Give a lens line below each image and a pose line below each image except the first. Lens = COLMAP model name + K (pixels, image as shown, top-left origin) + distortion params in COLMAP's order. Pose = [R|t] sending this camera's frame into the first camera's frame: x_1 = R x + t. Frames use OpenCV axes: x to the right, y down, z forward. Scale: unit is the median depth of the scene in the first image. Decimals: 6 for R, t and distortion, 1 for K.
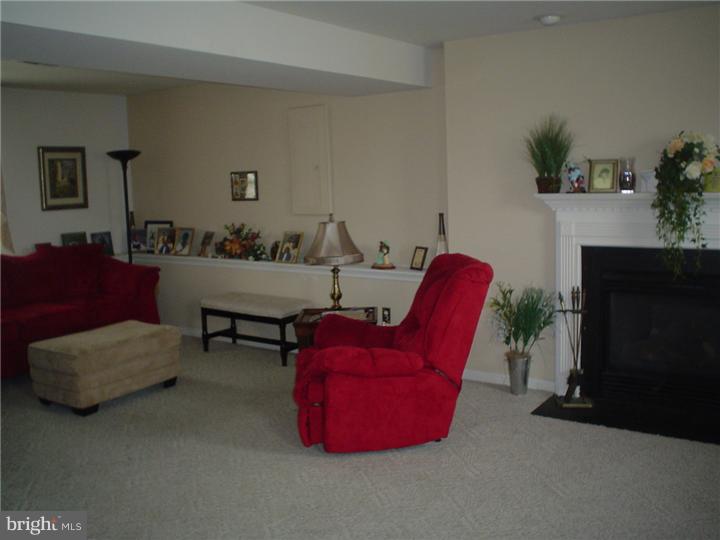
lens RADIAL K [[703.8, 0, 360.0], [0, 703.8, 270.0], [0, 0, 1]] dist [-0.129031, 0.104075]
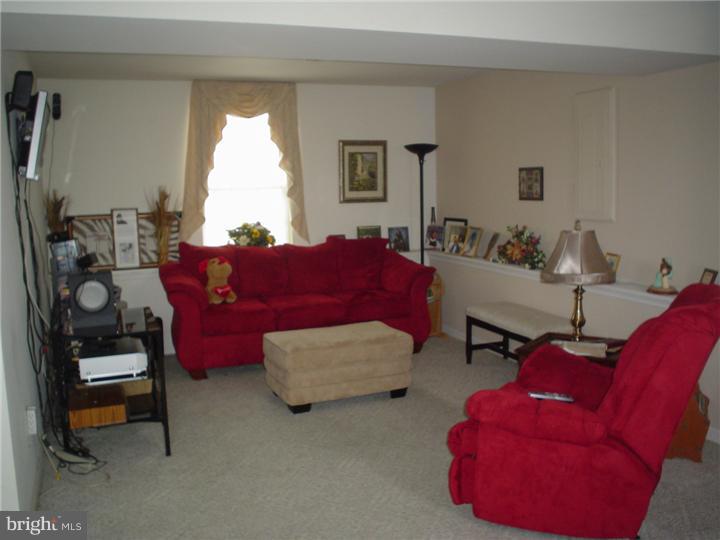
lens RADIAL K [[703.8, 0, 360.0], [0, 703.8, 270.0], [0, 0, 1]] dist [-0.129031, 0.104075]
pose [[0.835188, 0.081587, -0.543879, 0.179729], [-0.078273, 0.996502, 0.029288, -0.025543], [0.544365, 0.018110, 0.838653, 0.181634]]
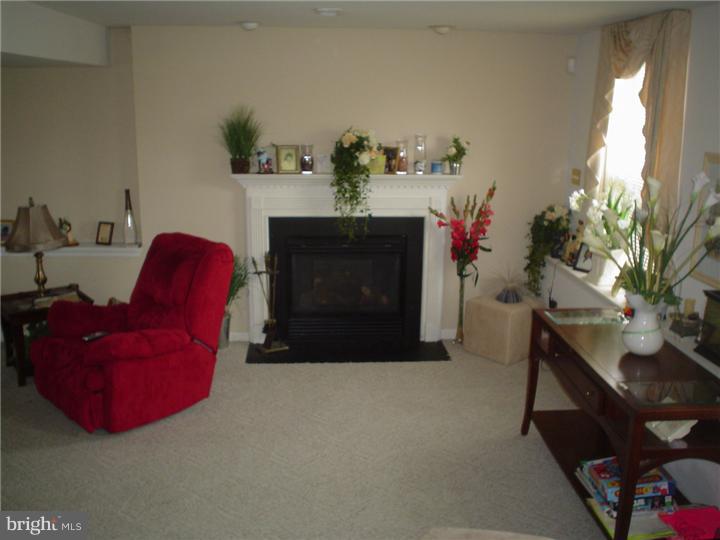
lens RADIAL K [[703.8, 0, 360.0], [0, 703.8, 270.0], [0, 0, 1]] dist [-0.129031, 0.104075]
pose [[0.778658, -0.107048, 0.618249, -0.269468], [0.045837, 0.992411, 0.114103, -0.064603], [-0.625772, -0.060508, 0.777656, -0.031080]]
